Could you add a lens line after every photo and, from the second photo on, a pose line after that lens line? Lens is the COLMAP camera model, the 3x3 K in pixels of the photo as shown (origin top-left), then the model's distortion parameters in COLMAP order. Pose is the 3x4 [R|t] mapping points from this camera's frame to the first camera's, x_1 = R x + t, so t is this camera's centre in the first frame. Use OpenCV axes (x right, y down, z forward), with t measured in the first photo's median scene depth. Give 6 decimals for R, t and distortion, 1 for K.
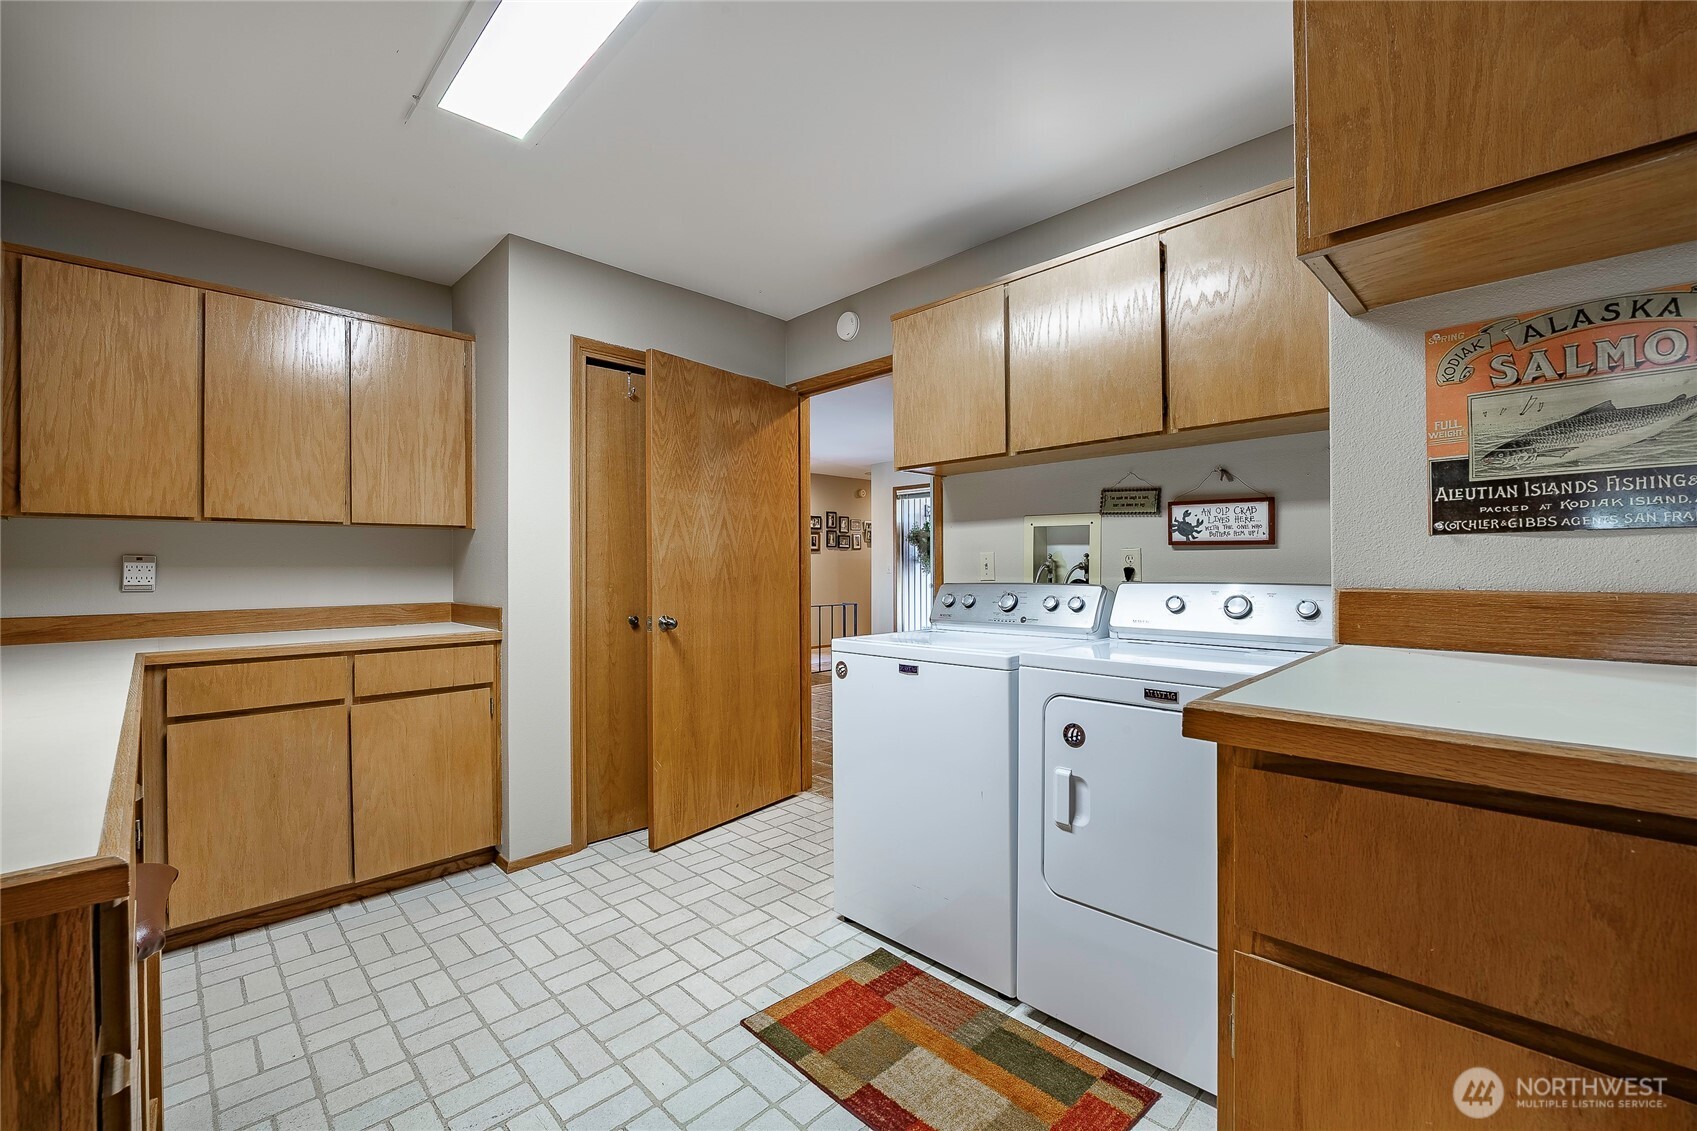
lens RADIAL K [[709.9, 0, 848.9], [0, 709.9, 570.1], [0, 0, 1]] dist [-0.004563, -0.000365]
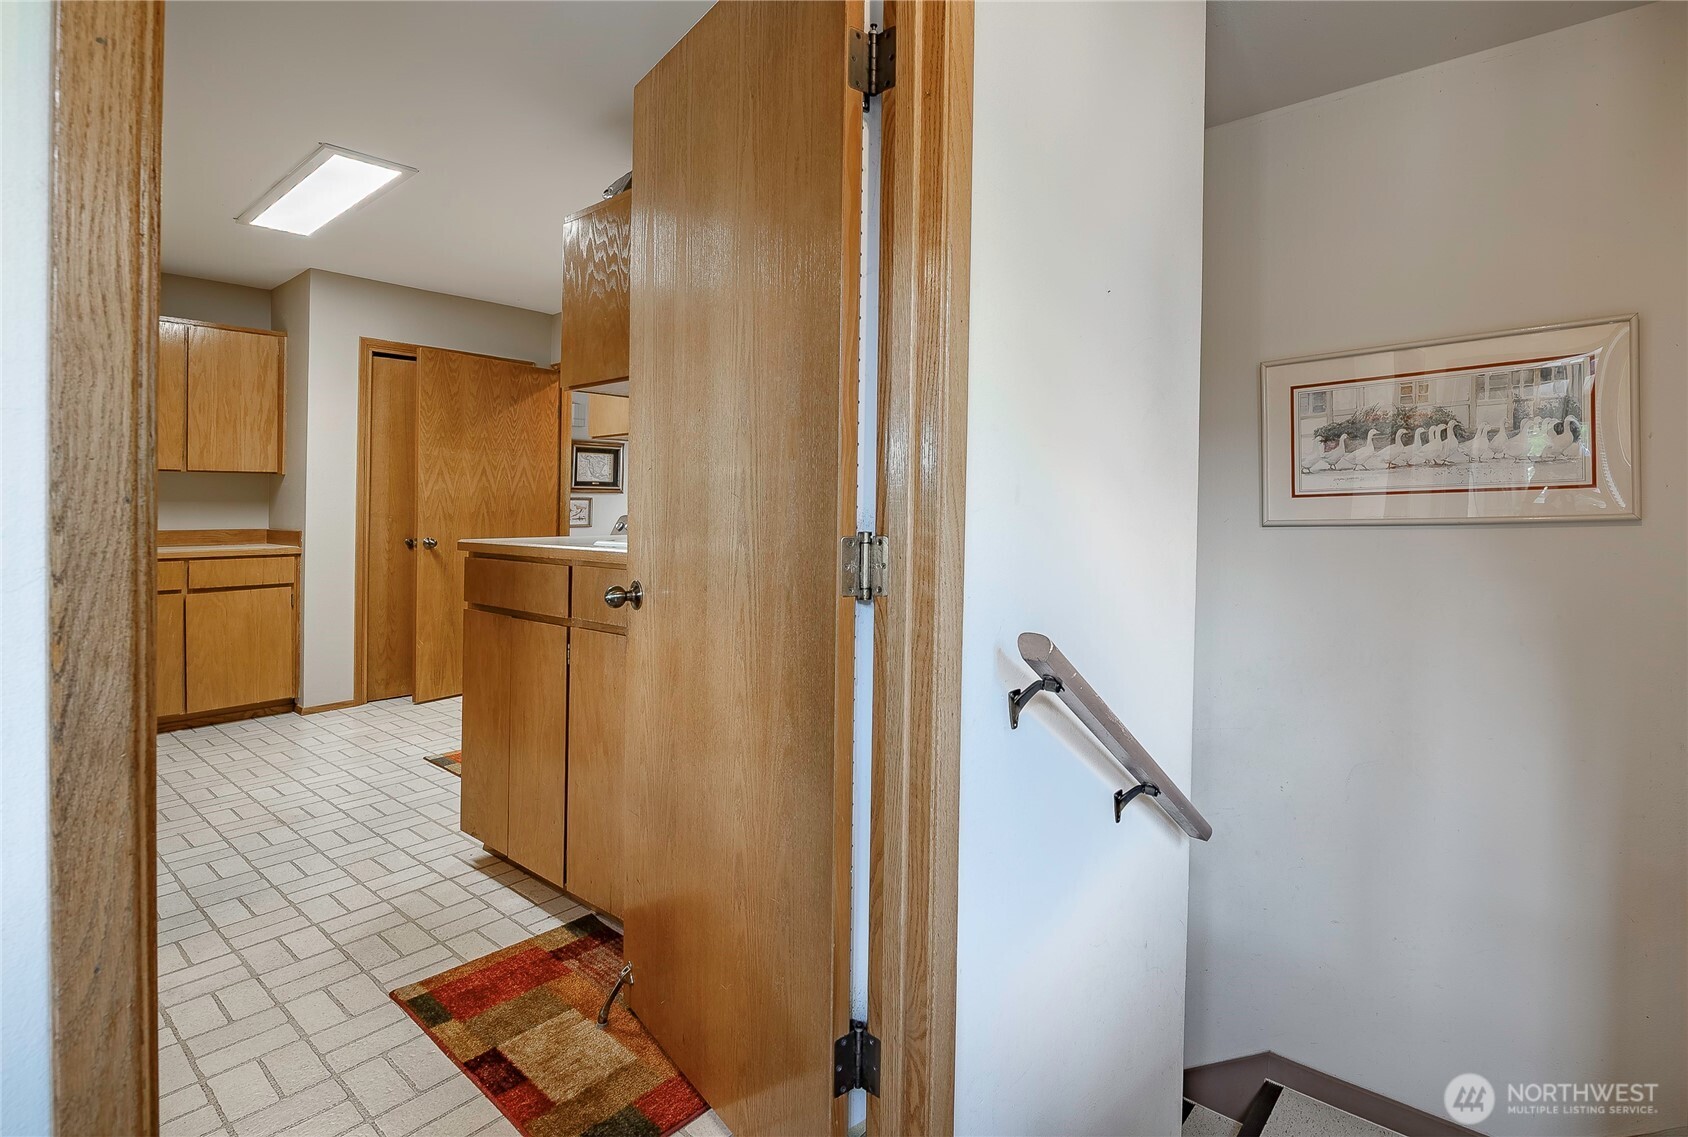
lens RADIAL K [[808.7, 0, 877.3], [0, 808.7, 504.9], [0, 0, 1]] dist [0.002348, 0.000015]
pose [[0.995043, 0.006821, 0.099211, 0.469156], [-0.006022, 0.999947, -0.008350, 0.007086], [-0.099262, 0.007711, 0.995031, -0.688132]]
